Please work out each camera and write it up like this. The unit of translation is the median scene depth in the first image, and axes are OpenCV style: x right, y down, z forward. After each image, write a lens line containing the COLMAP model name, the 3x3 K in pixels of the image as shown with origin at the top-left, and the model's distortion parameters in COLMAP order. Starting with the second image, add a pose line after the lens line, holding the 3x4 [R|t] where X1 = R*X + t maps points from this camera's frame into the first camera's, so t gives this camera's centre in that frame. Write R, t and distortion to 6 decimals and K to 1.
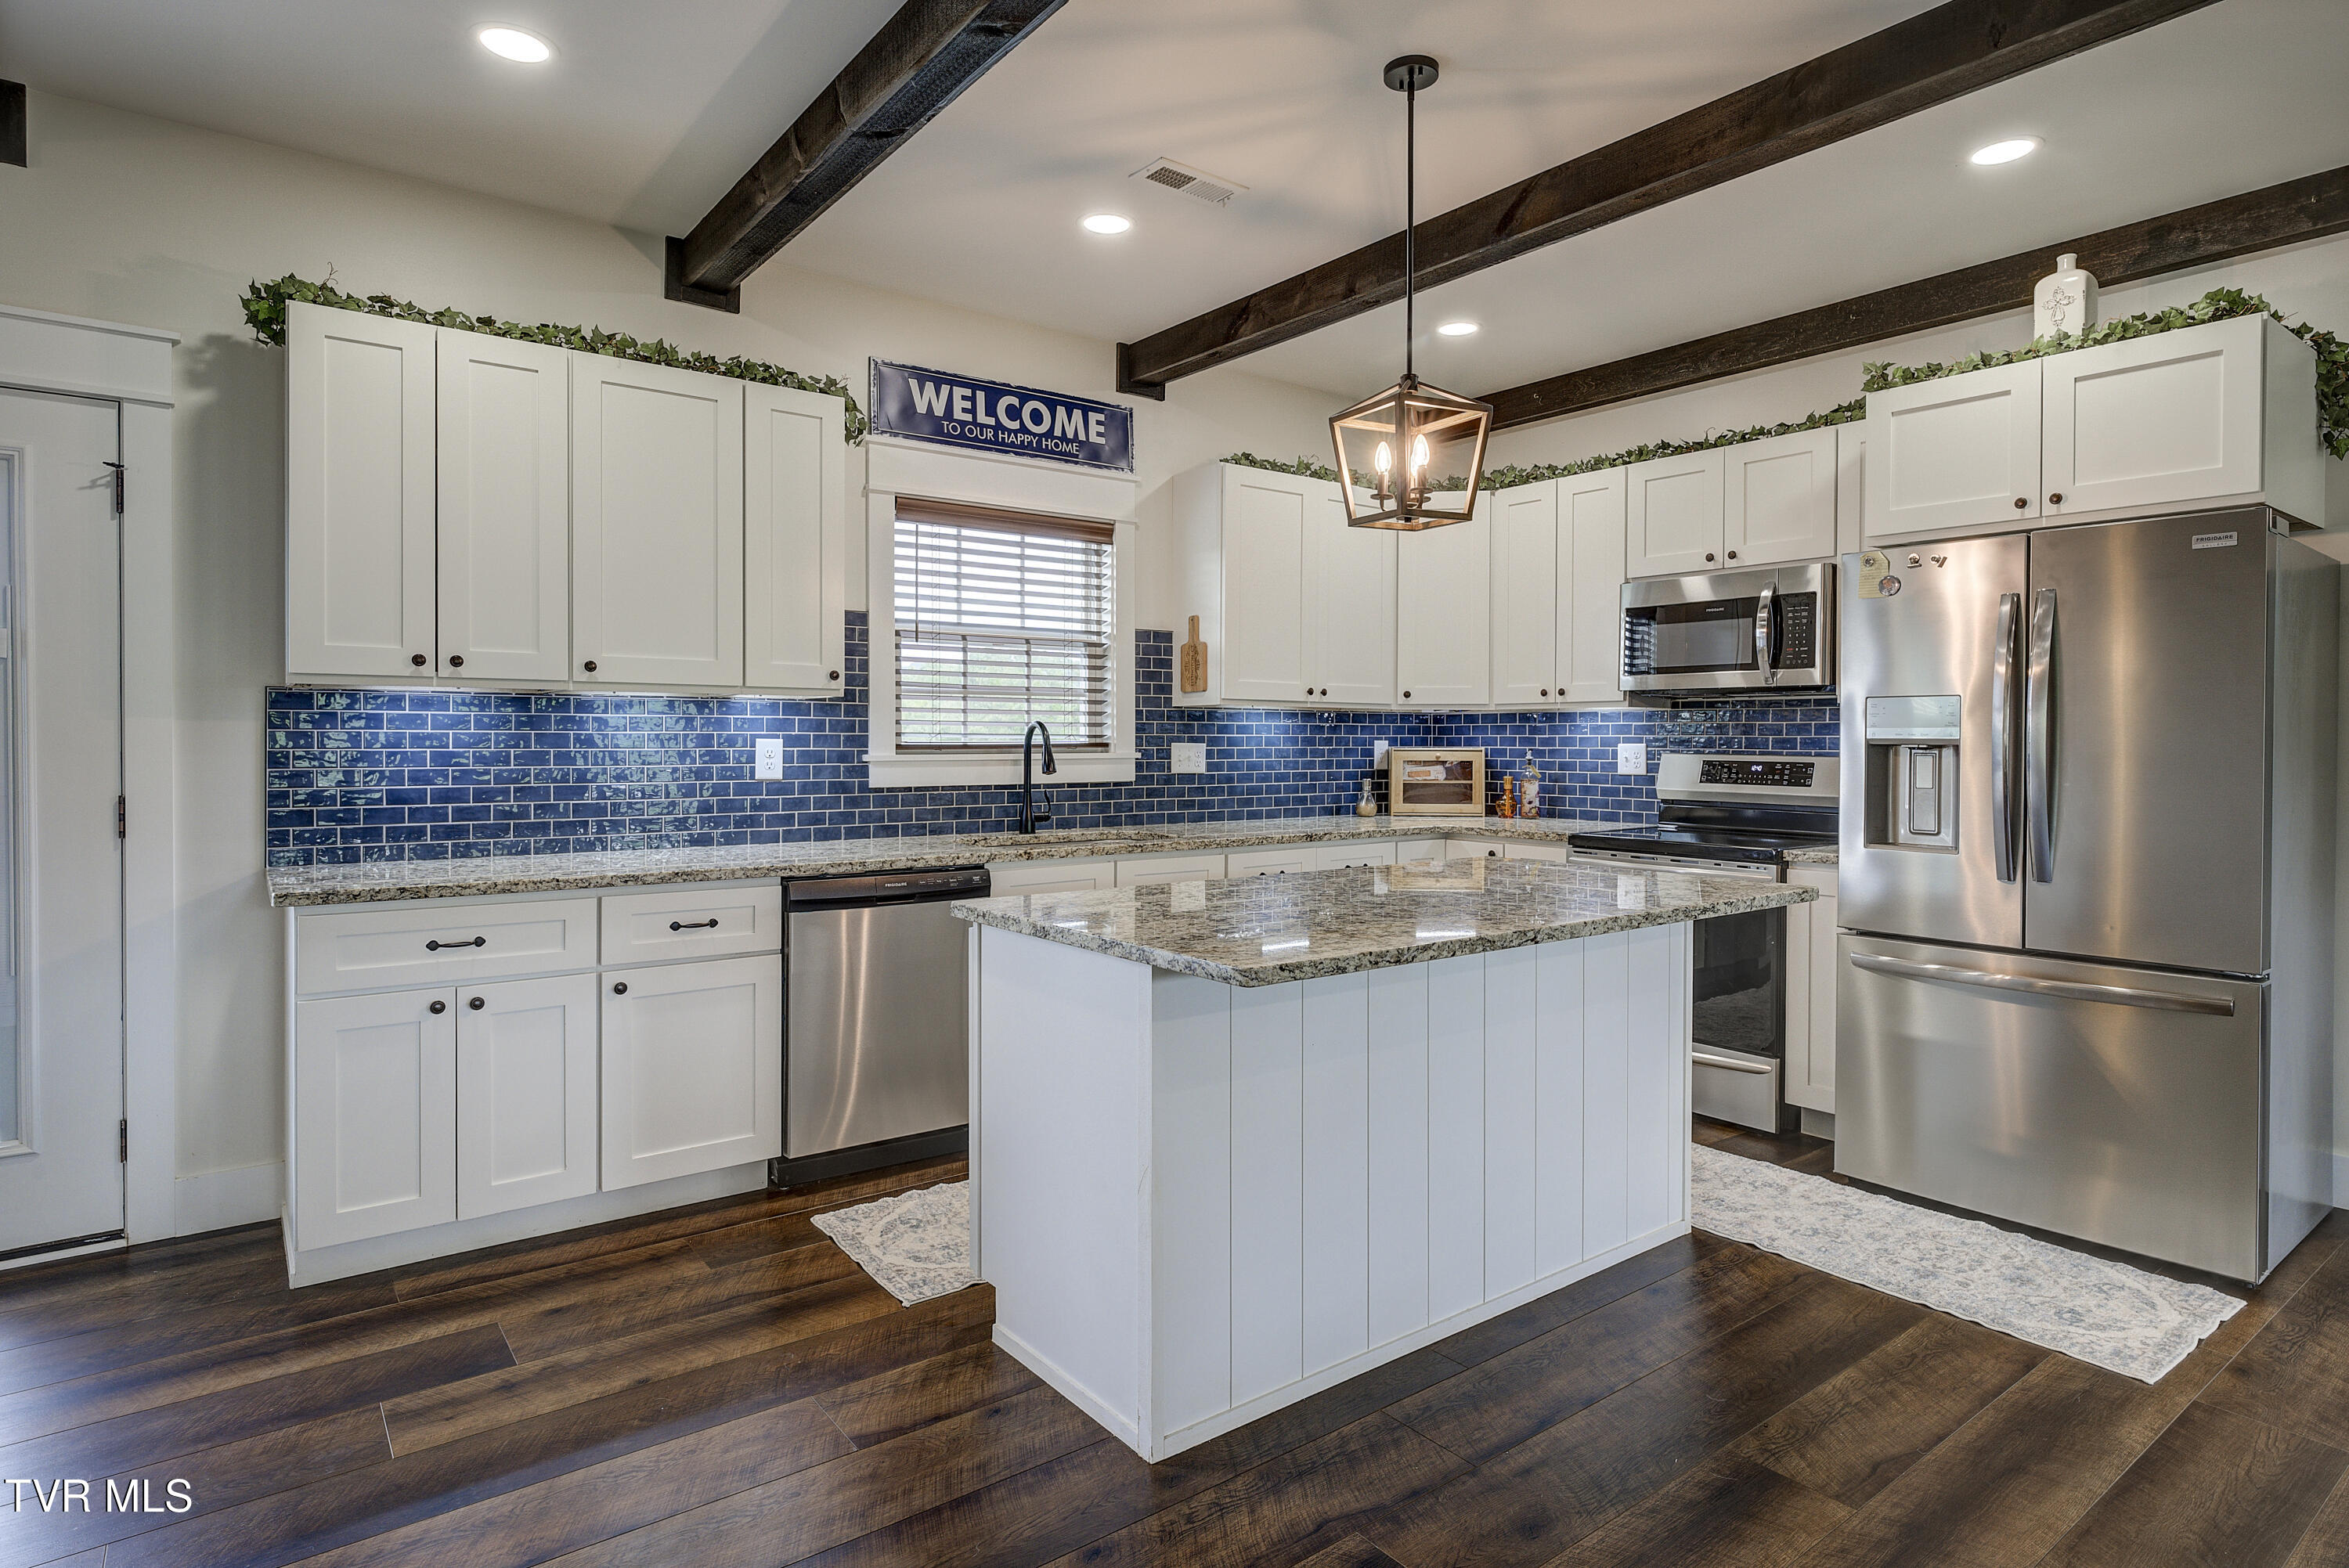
lens RADIAL K [[1245.4, 0, 1181.1], [0, 1245.4, 746.8], [0, 0, 1]] dist [0.001492, -0.000895]
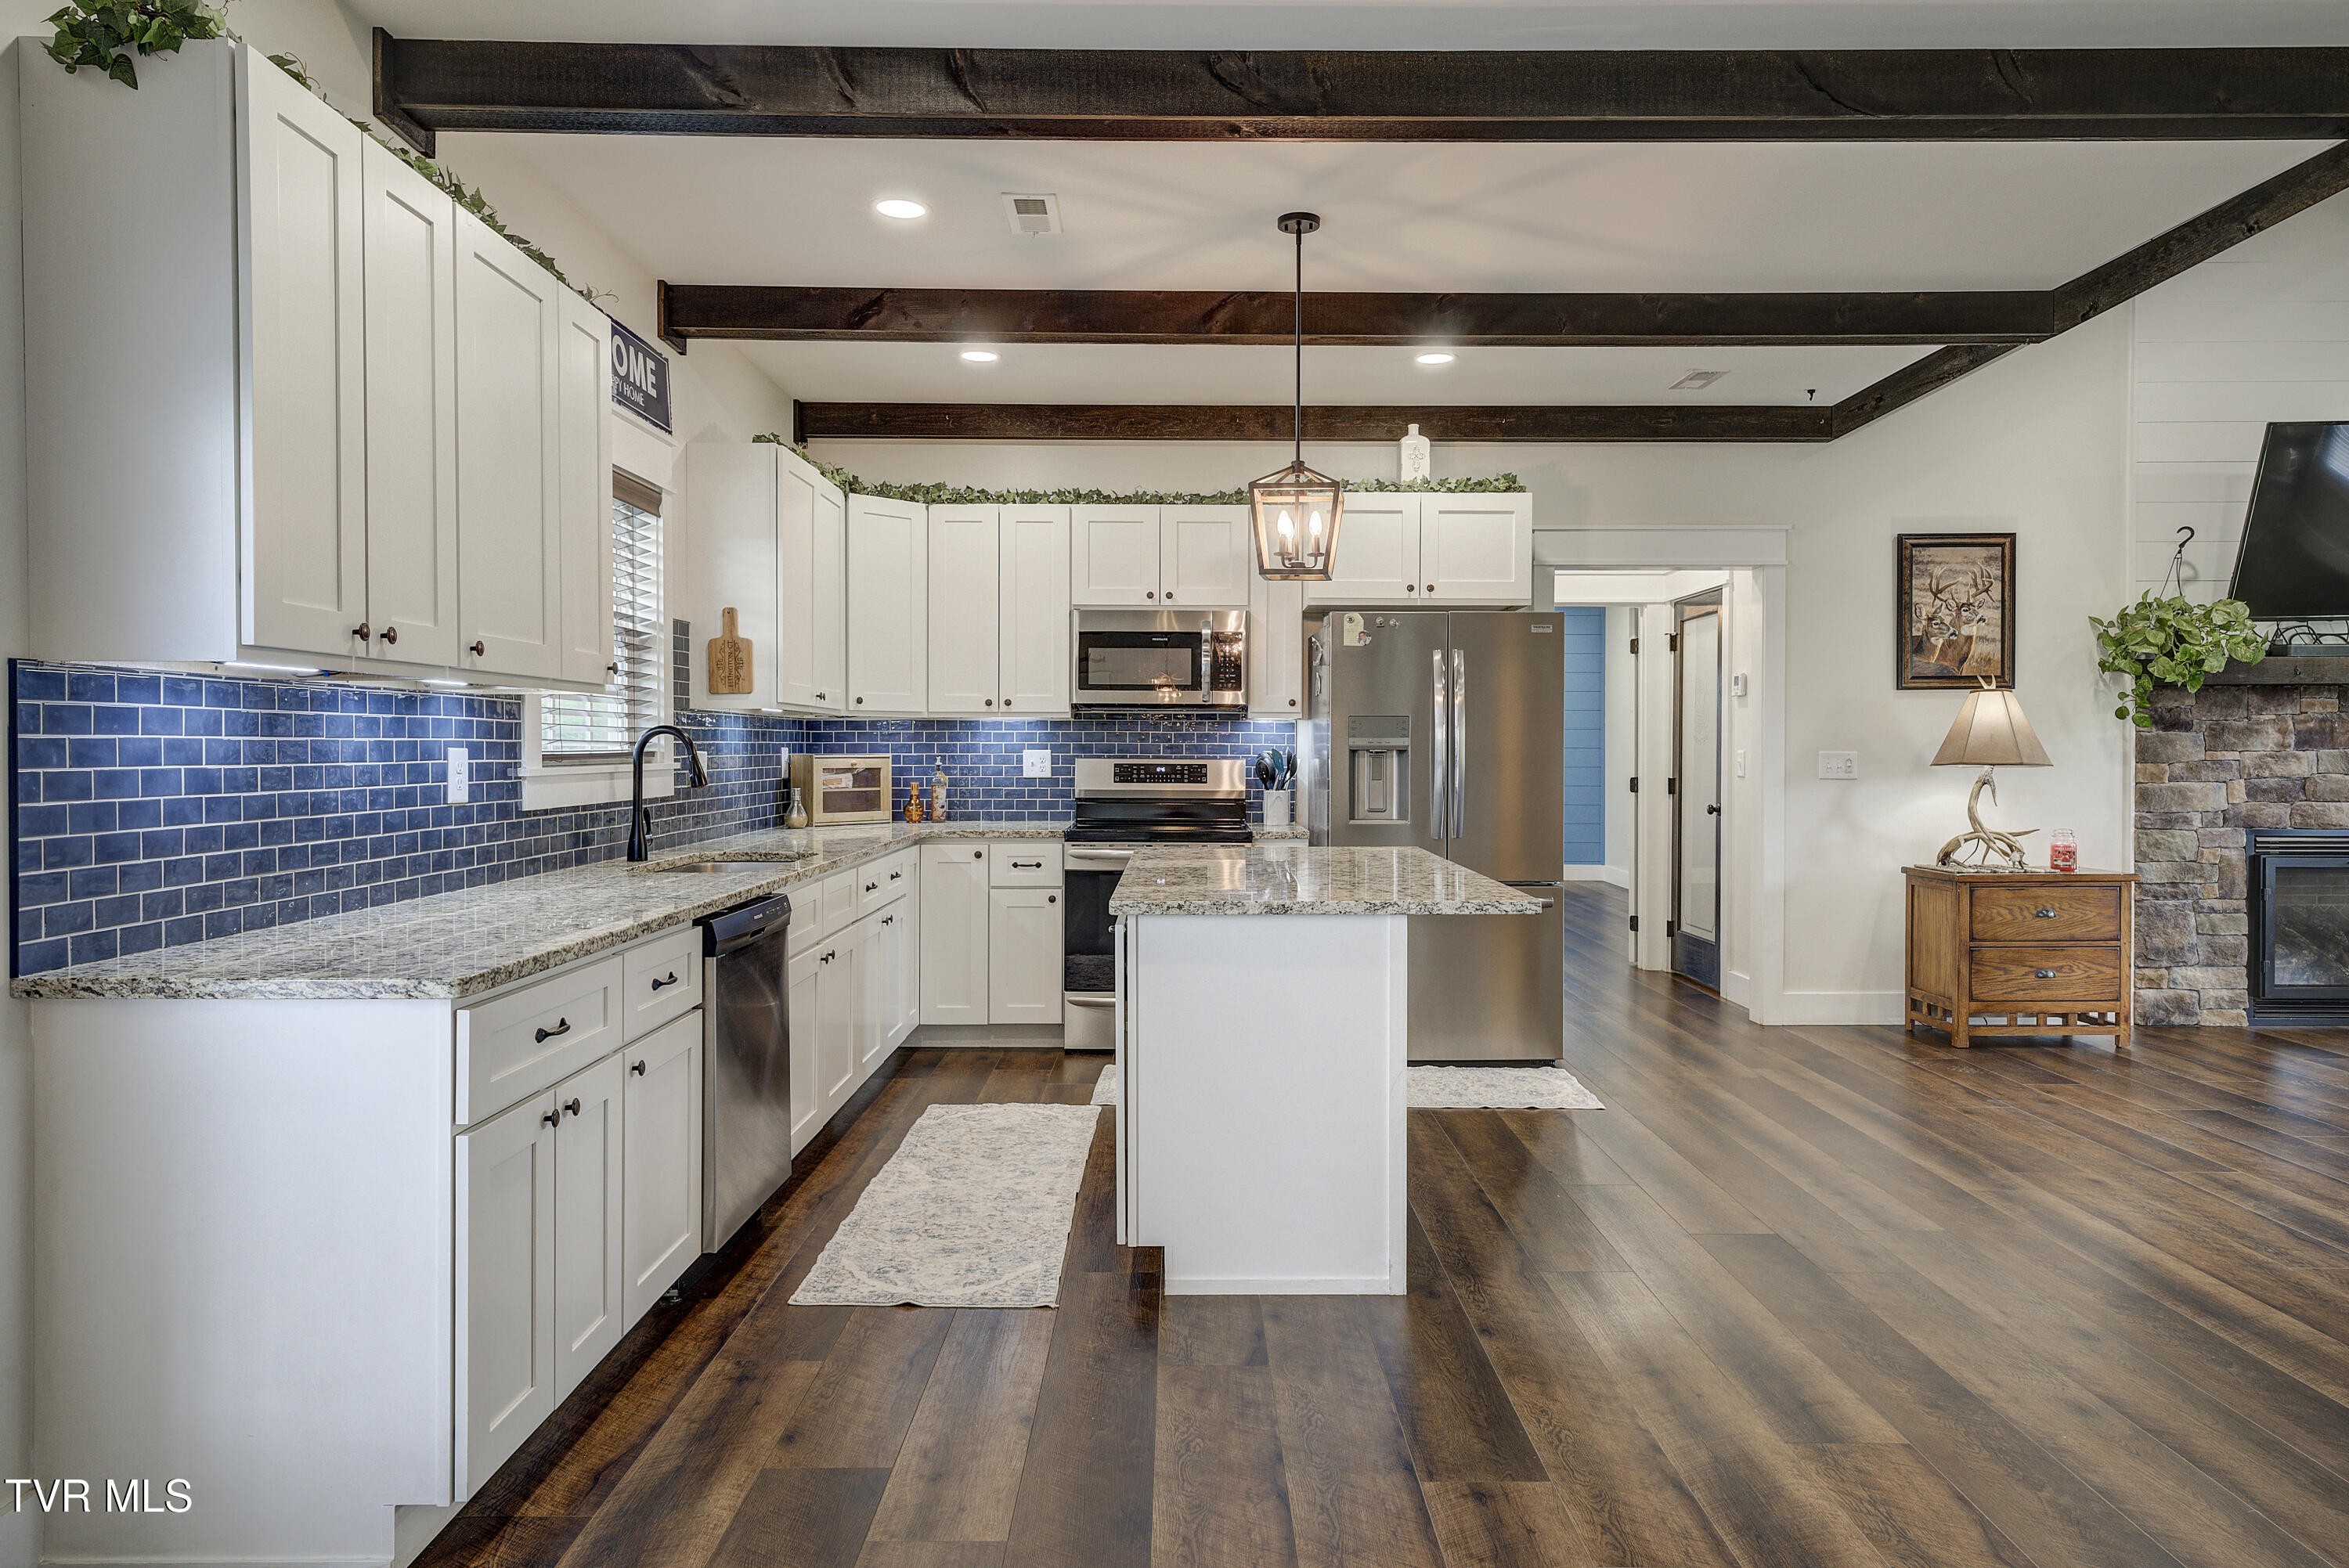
lens RADIAL K [[1459.9, 0, 1170.9], [0, 1459.9, 763.8], [0, 0, 1]] dist [0.005682, 0.000308]
pose [[0.604688, -0.011627, 0.796377, -0.667639], [0.005795, 0.999931, 0.010199, -0.002952], [-0.796441, -0.001552, 0.604714, 0.124698]]
